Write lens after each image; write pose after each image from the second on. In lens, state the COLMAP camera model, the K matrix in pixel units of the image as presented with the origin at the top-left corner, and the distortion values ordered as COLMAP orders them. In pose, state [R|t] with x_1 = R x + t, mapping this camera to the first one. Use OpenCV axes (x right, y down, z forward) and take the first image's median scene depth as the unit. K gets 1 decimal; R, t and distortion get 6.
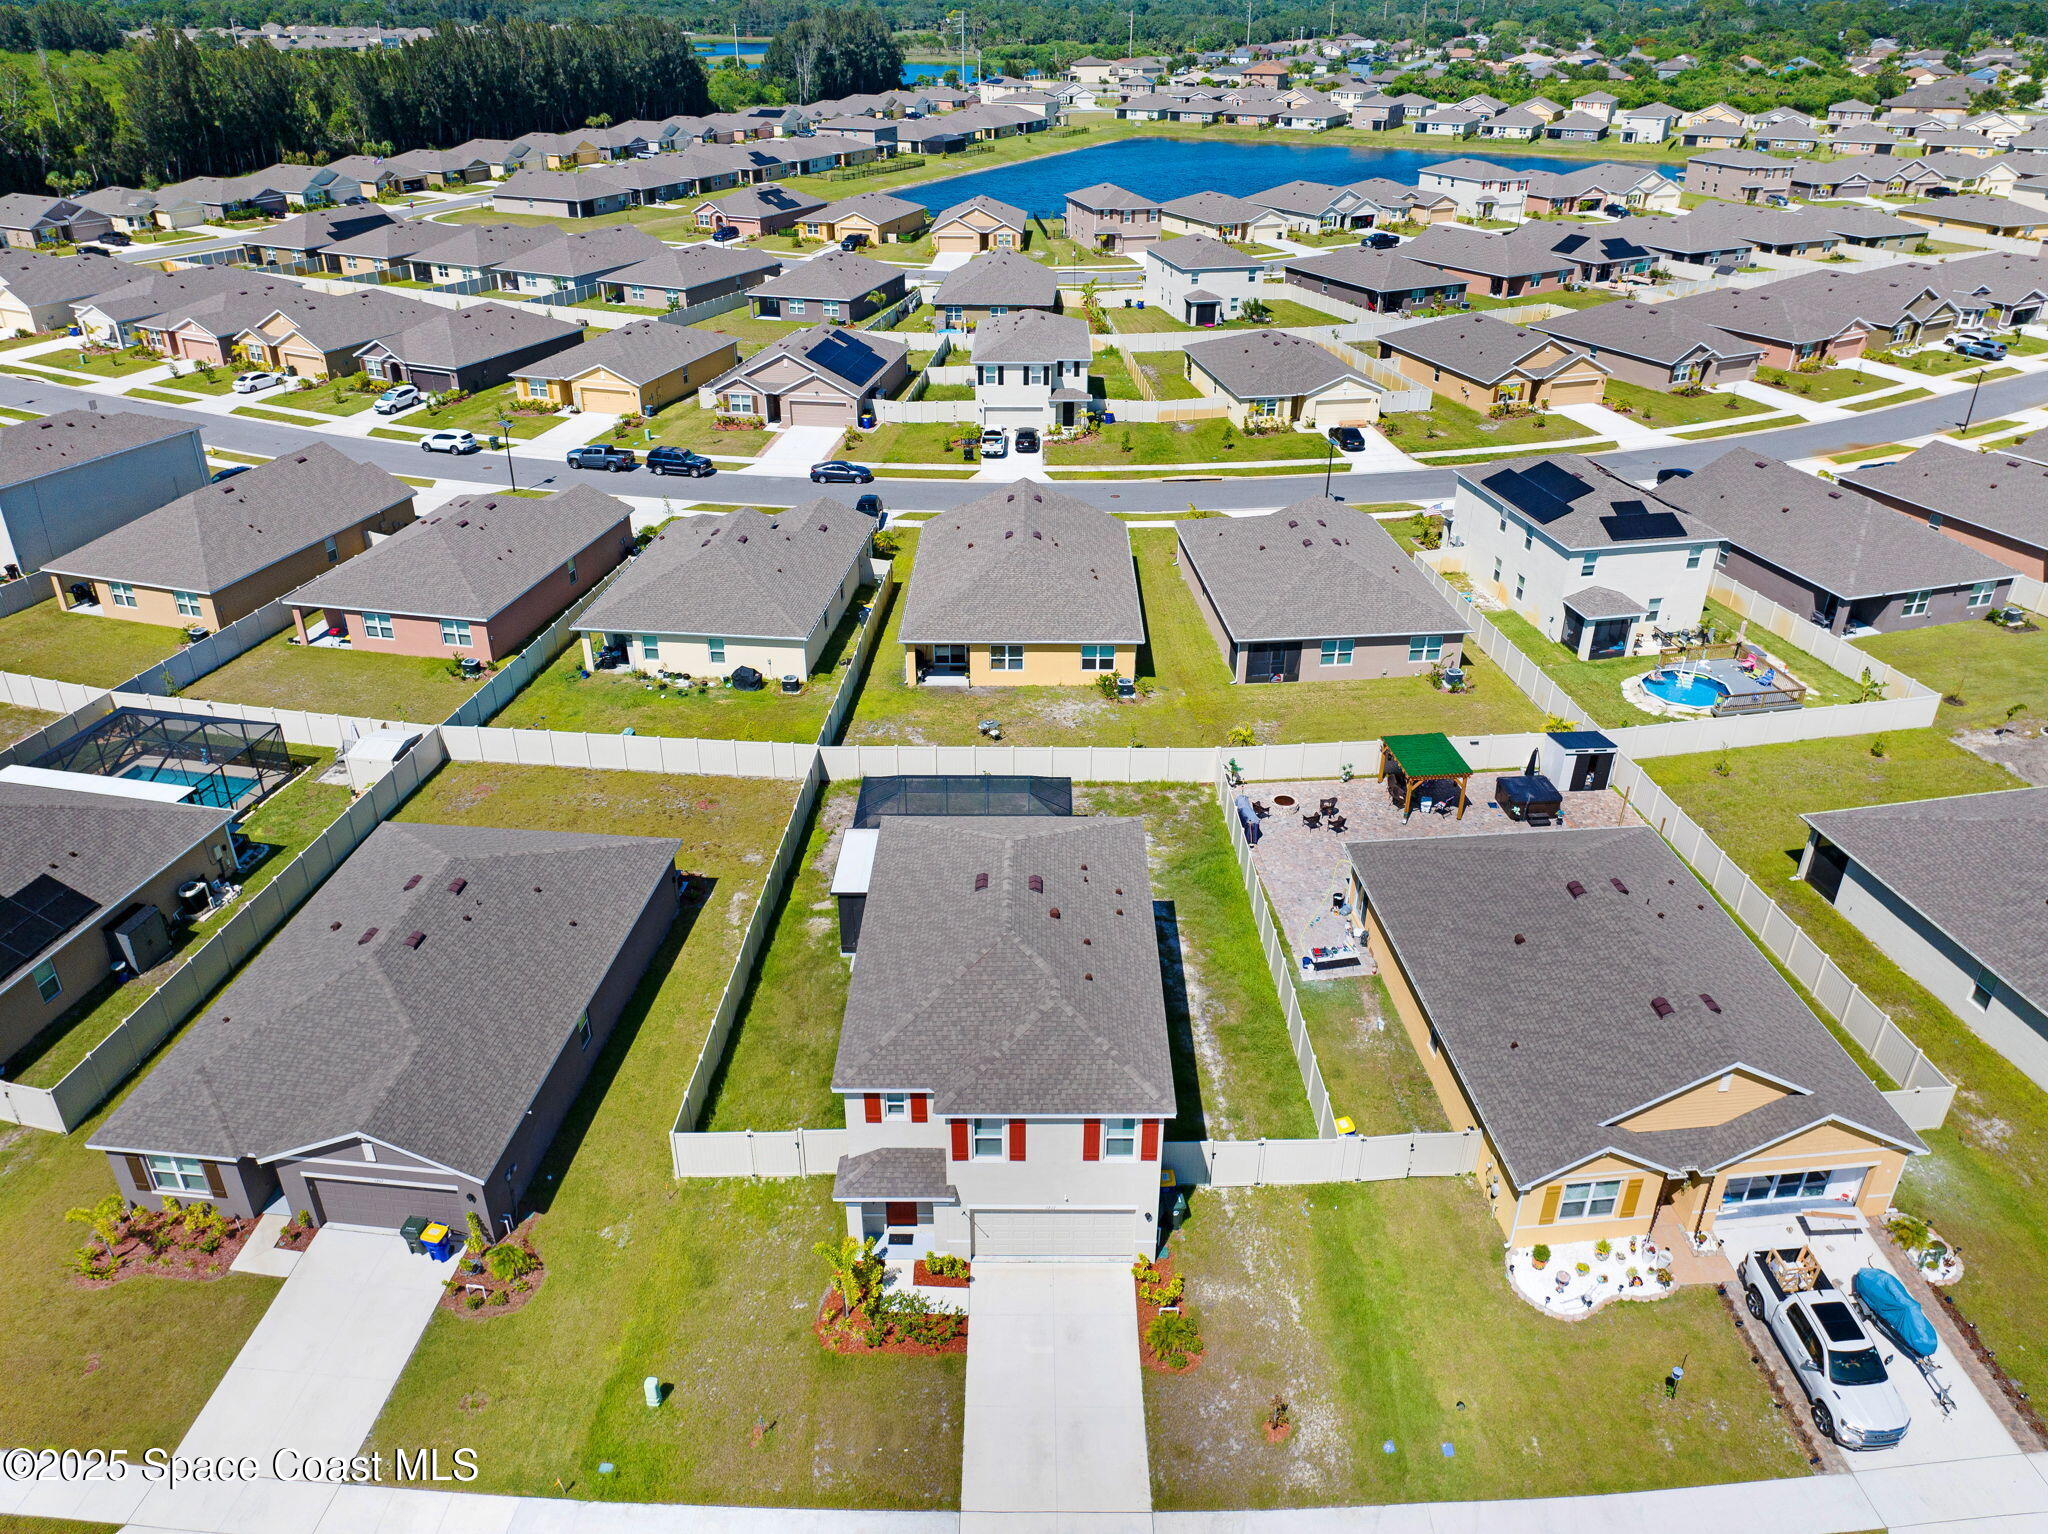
lens RADIAL K [[1438.8, 0, 1035.7], [0, 1438.8, 768.0], [0, 0, 1]] dist [-0.052717, 0.016420]
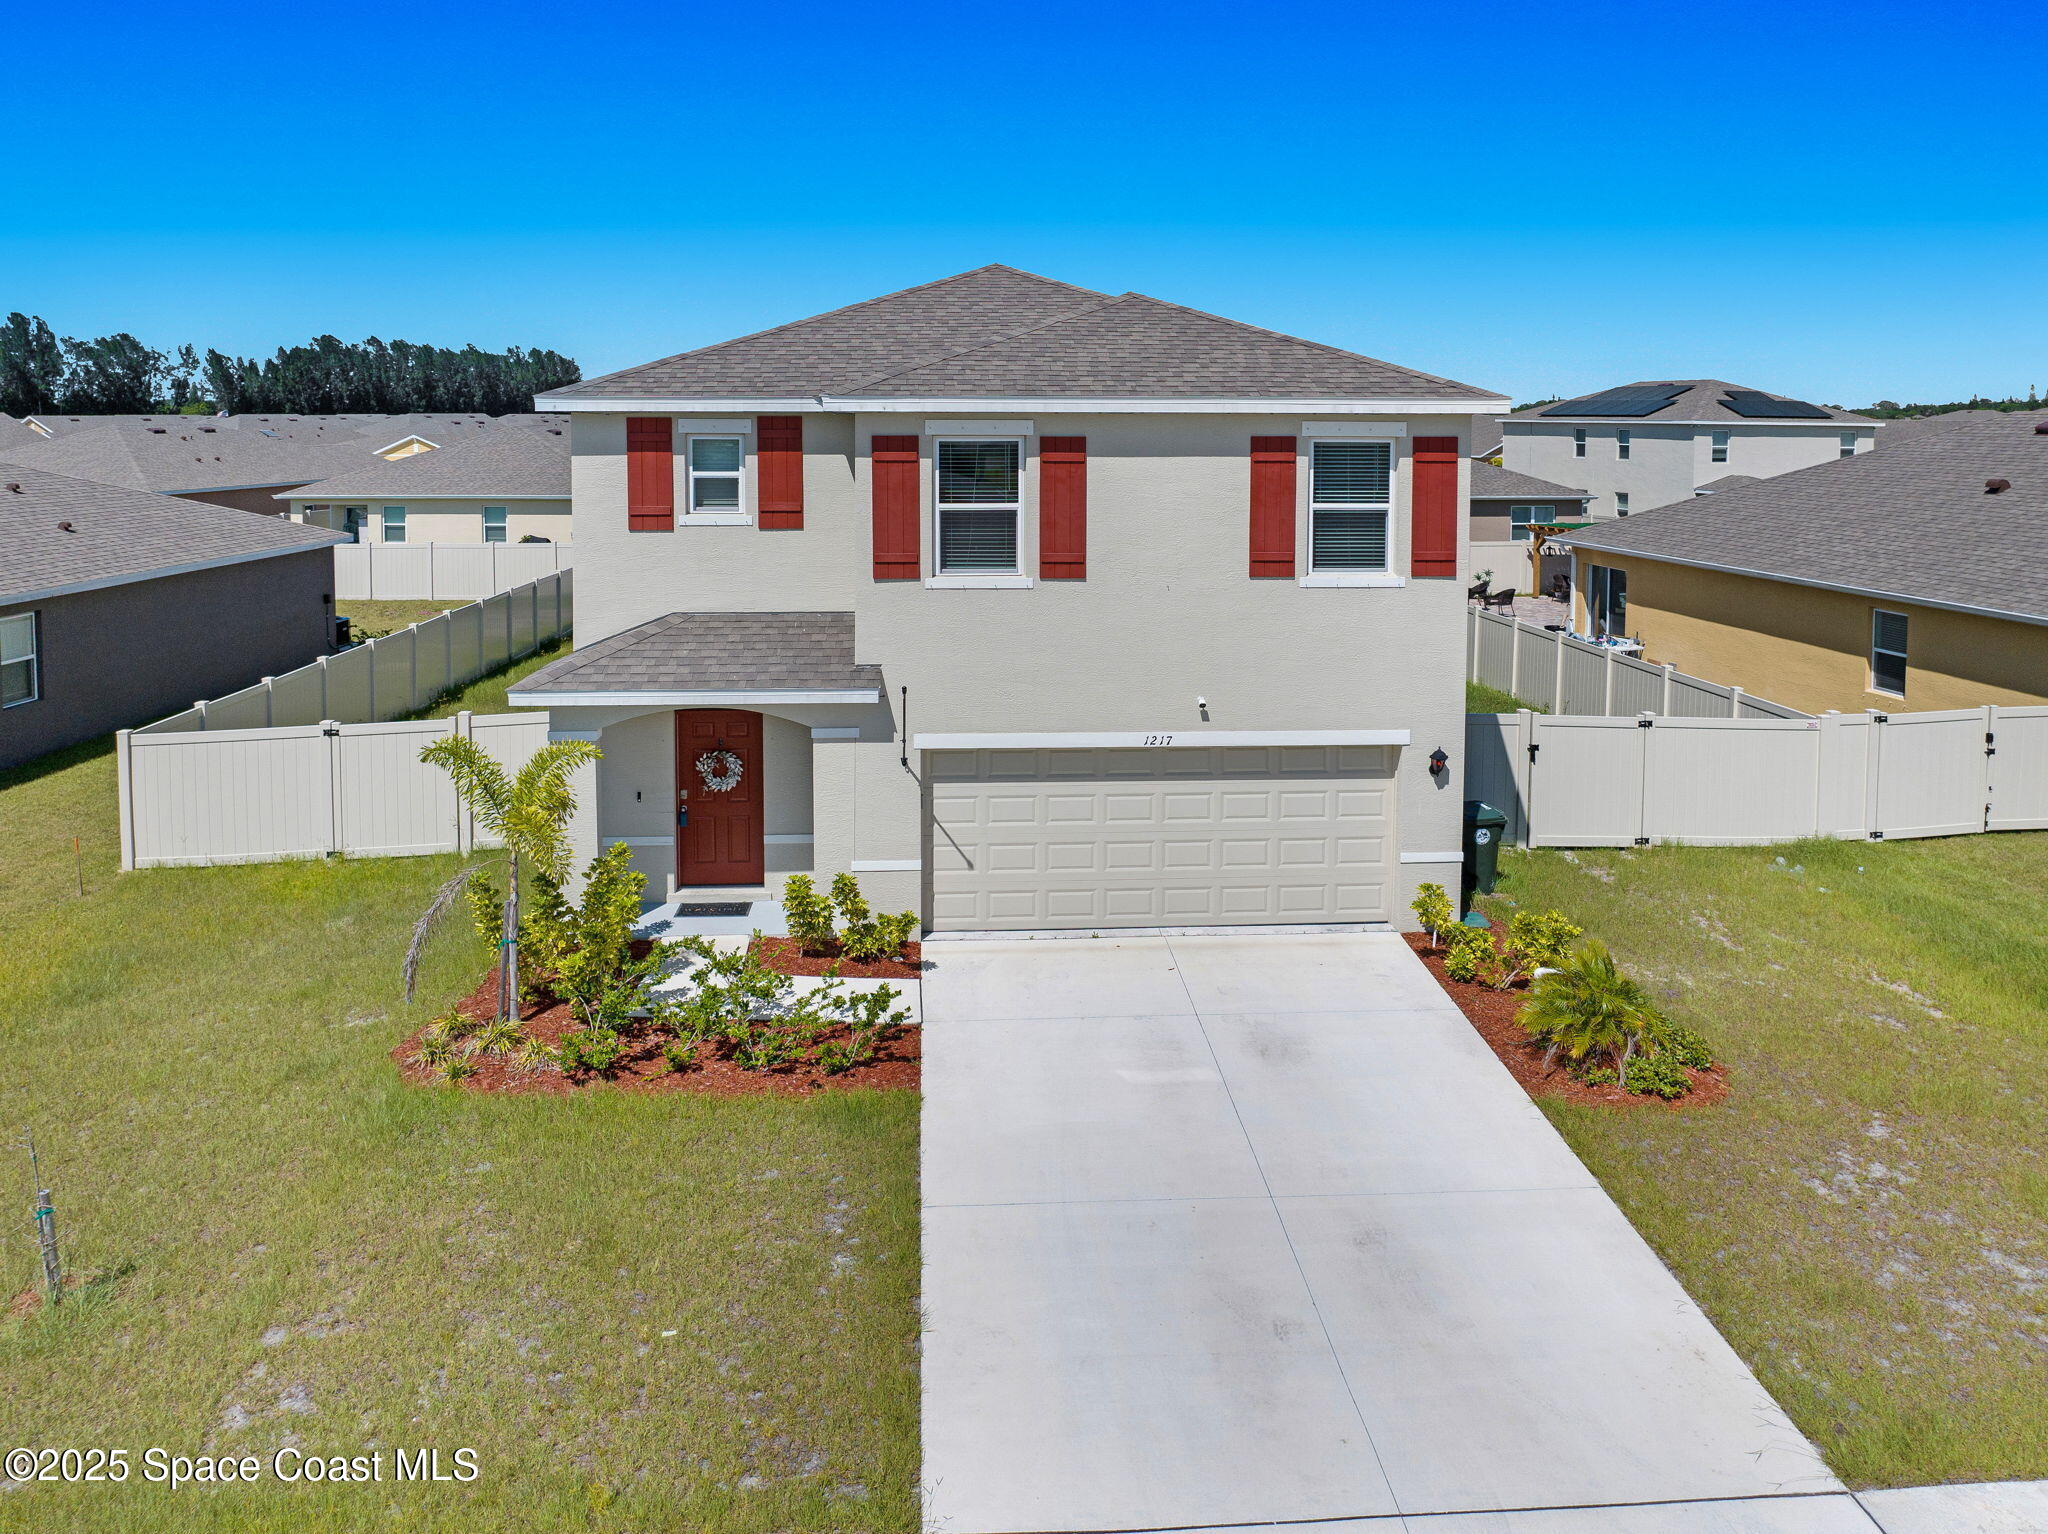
lens RADIAL K [[1438.8, 0, 1035.7], [0, 1438.8, 768.0], [0, 0, 1]] dist [-0.052717, 0.016420]
pose [[0.996518, 0.002827, 0.083331, -0.047554], [0.023635, 0.948853, -0.314832, 0.423695], [-0.079959, 0.315705, 0.945482, 0.682079]]
